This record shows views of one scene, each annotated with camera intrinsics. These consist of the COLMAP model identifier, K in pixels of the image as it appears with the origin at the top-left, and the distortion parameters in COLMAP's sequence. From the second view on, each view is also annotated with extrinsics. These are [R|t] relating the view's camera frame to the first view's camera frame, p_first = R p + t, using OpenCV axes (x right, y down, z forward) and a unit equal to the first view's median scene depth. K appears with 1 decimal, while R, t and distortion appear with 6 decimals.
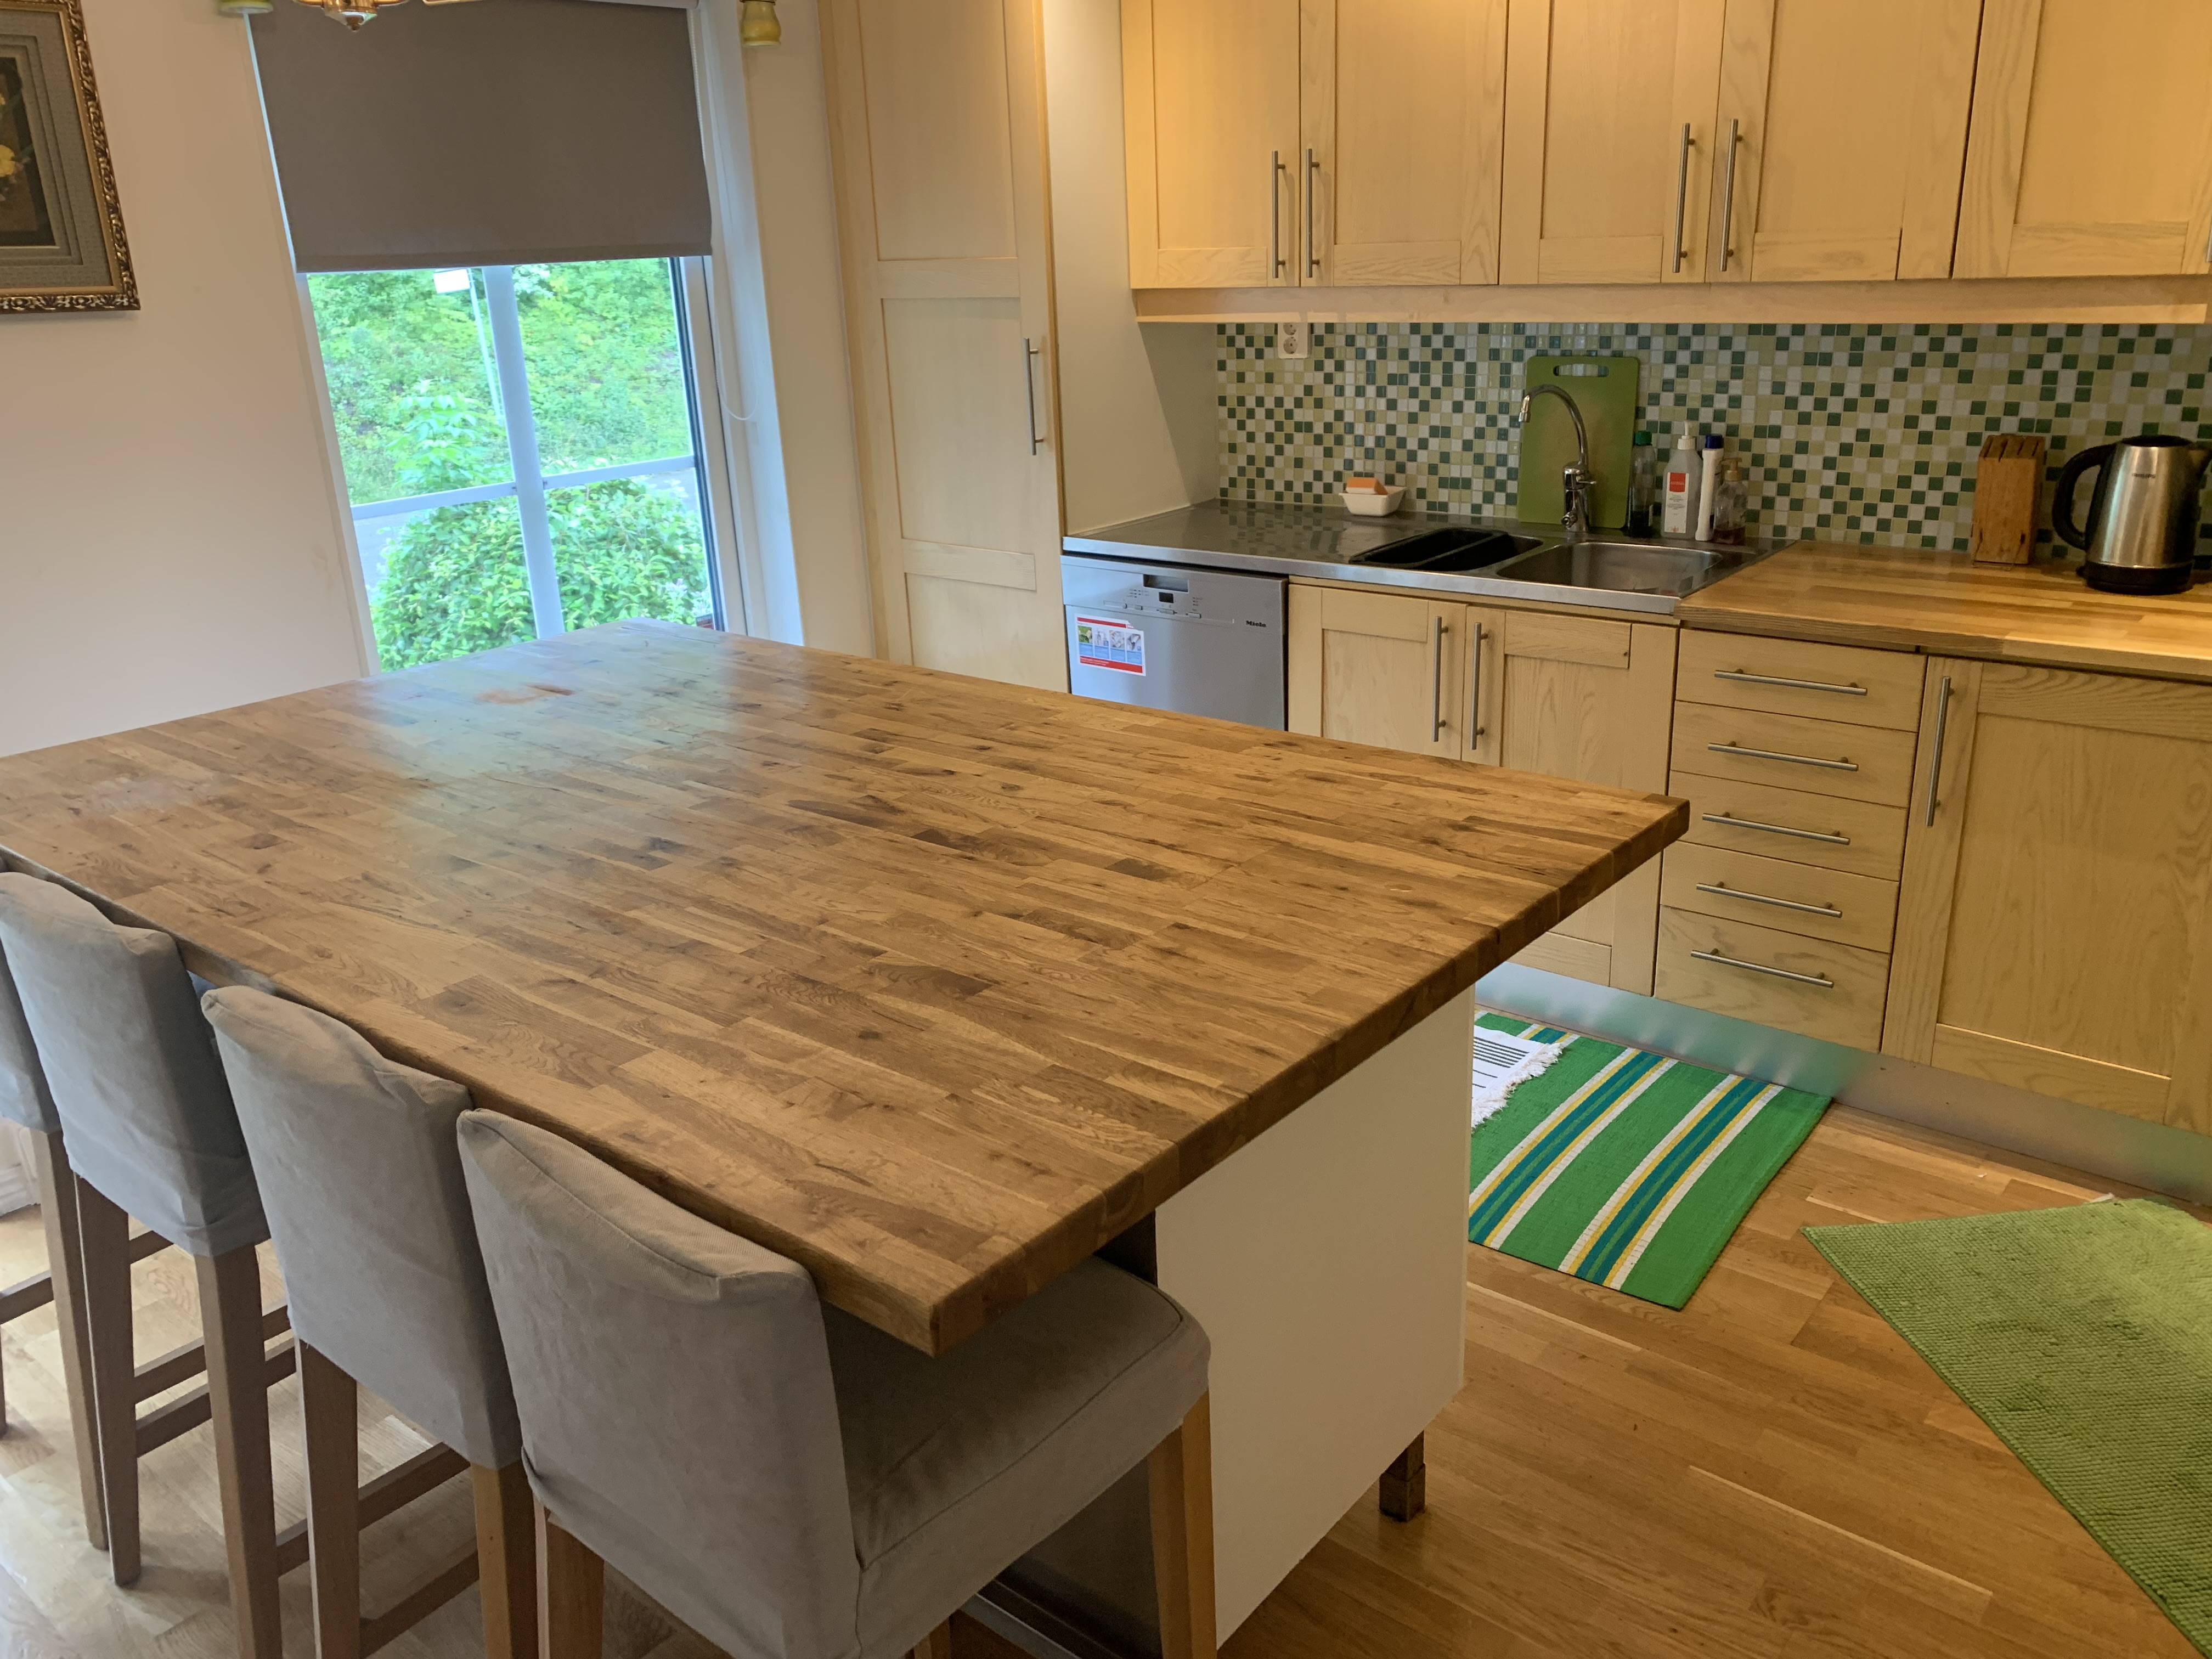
lens RADIAL K [[1677.5, 0, 1100.2], [0, 1677.5, 824.8], [0, 0, 1]] dist [0.036145, -0.046989]
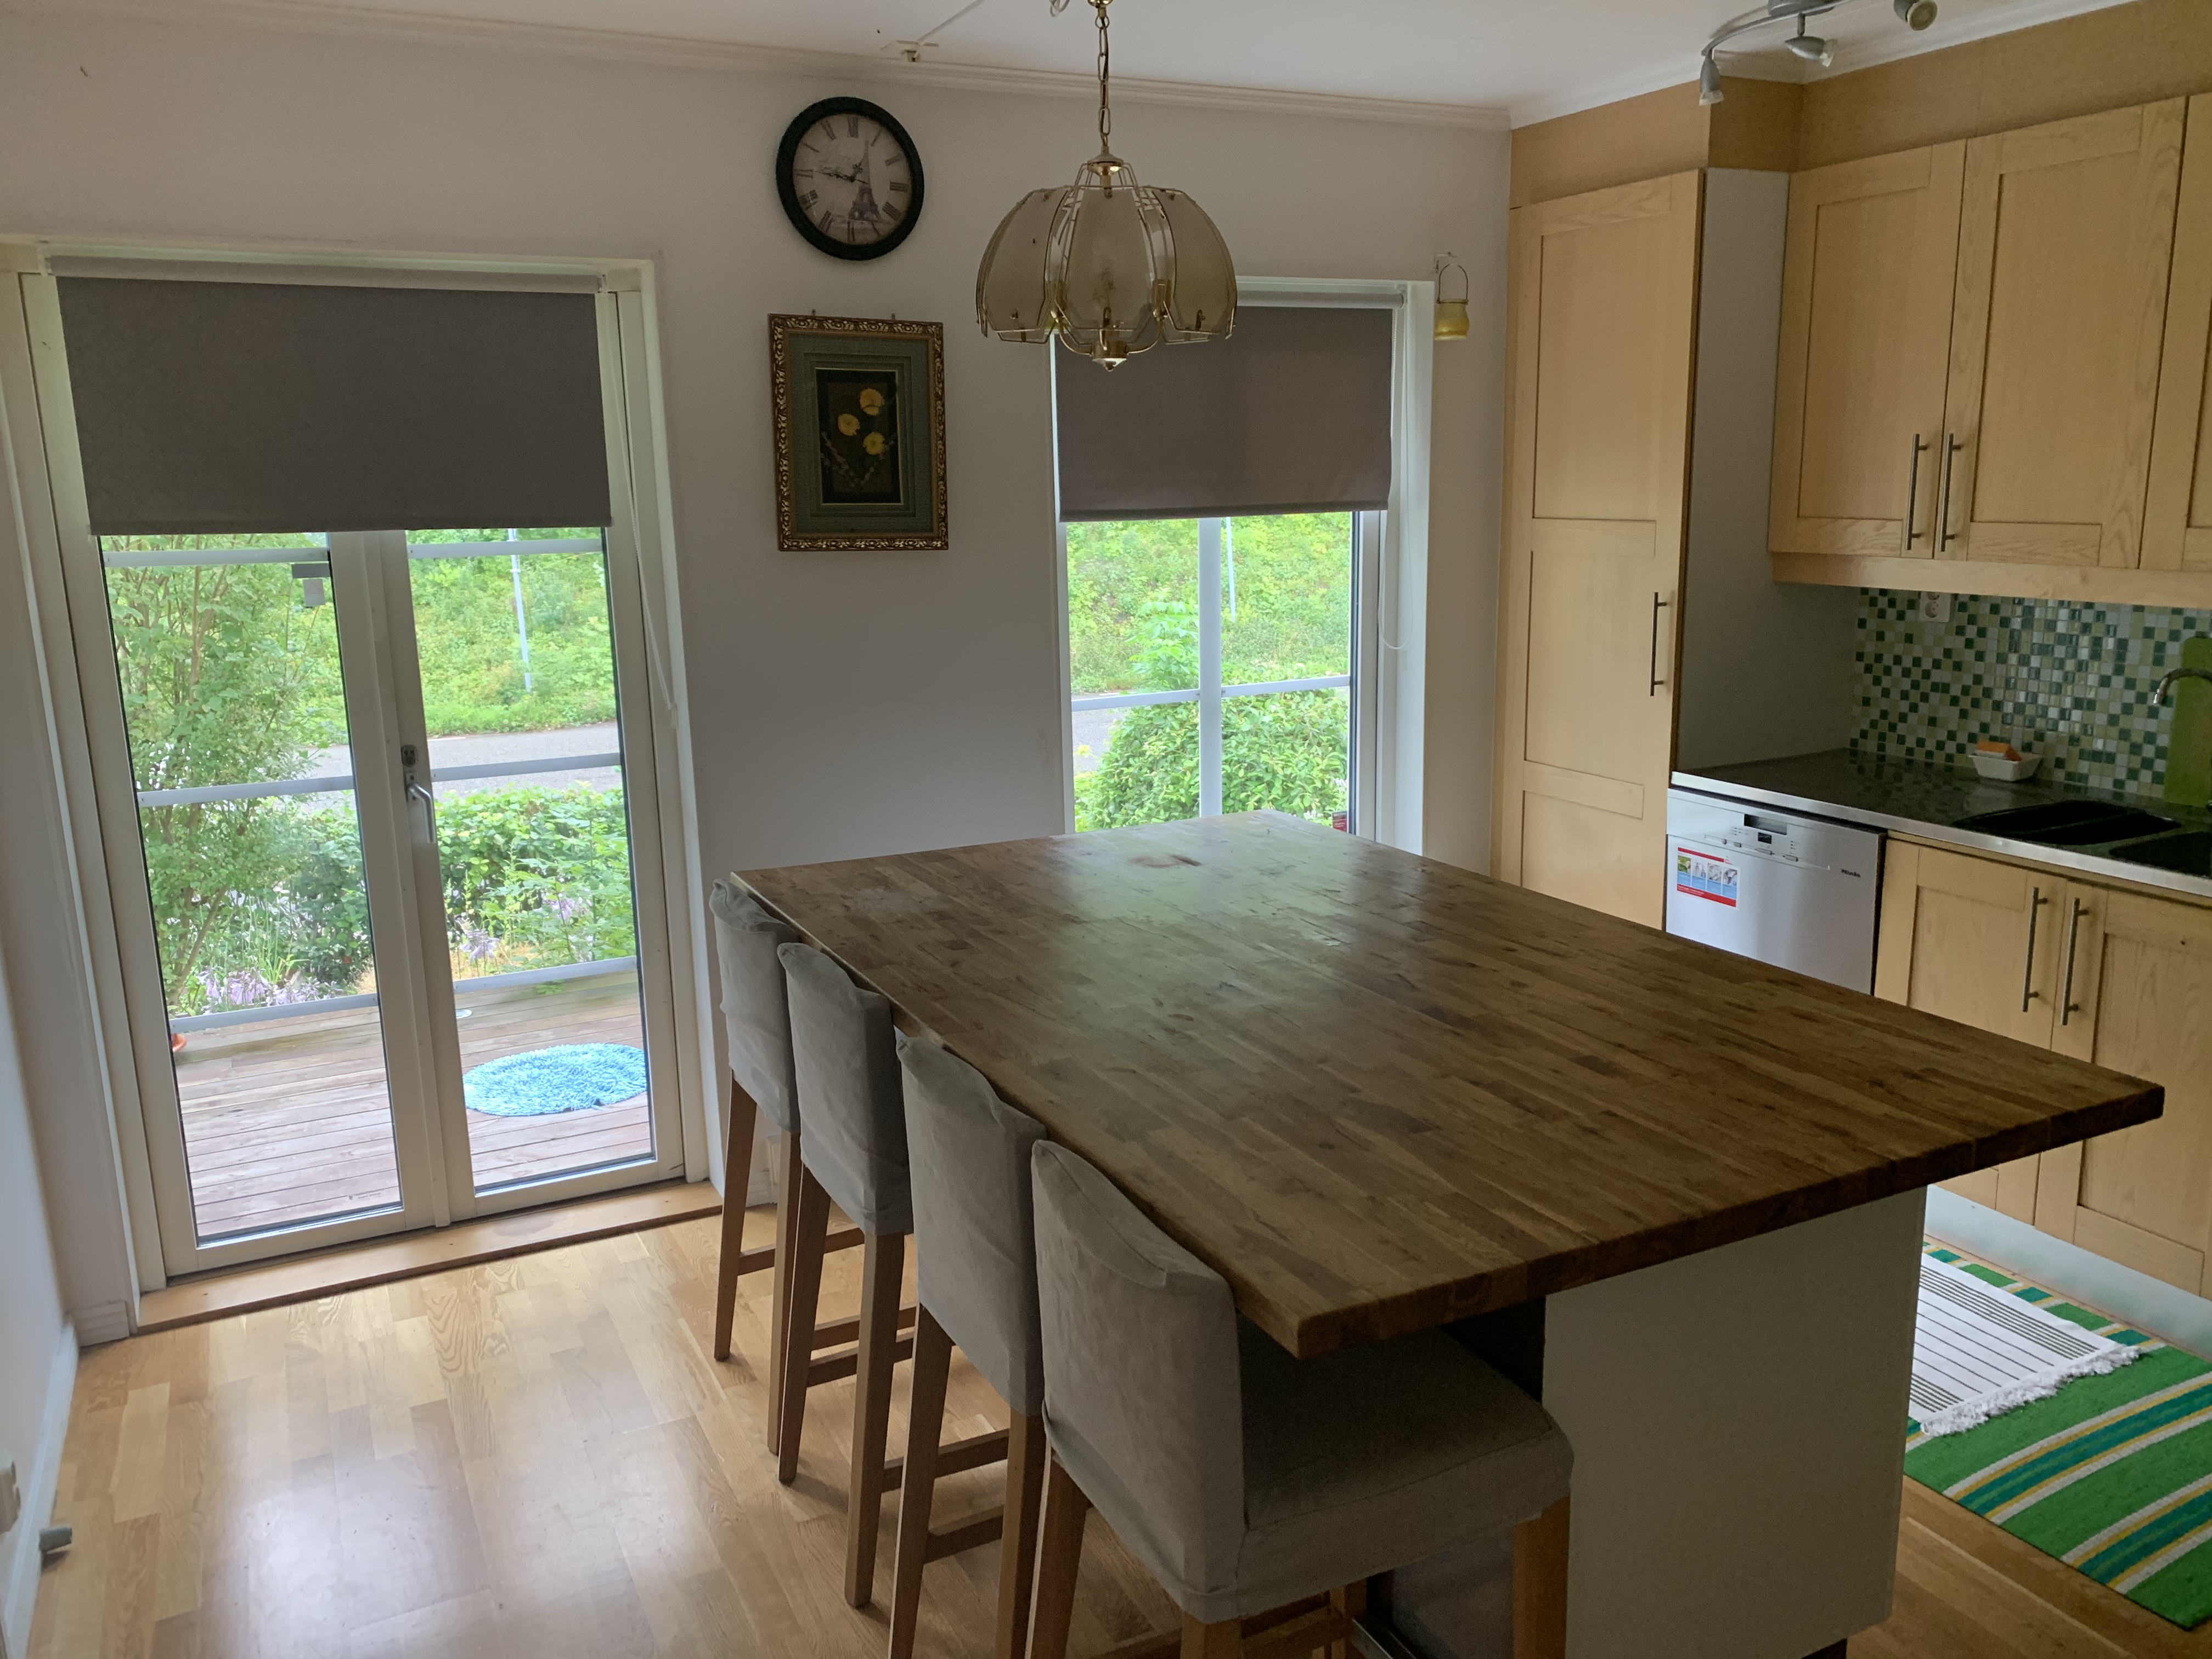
lens RADIAL K [[1677.5, 0, 1116.9], [0, 1677.5, 834.6], [0, 0, 1]] dist [0.036145, -0.046989]
pose [[0.915868, 0.106398, -0.387125, 0.130192], [-0.148288, 0.985710, -0.079909, 0.009999], [0.373091, 0.130592, 0.918558, -0.201227]]
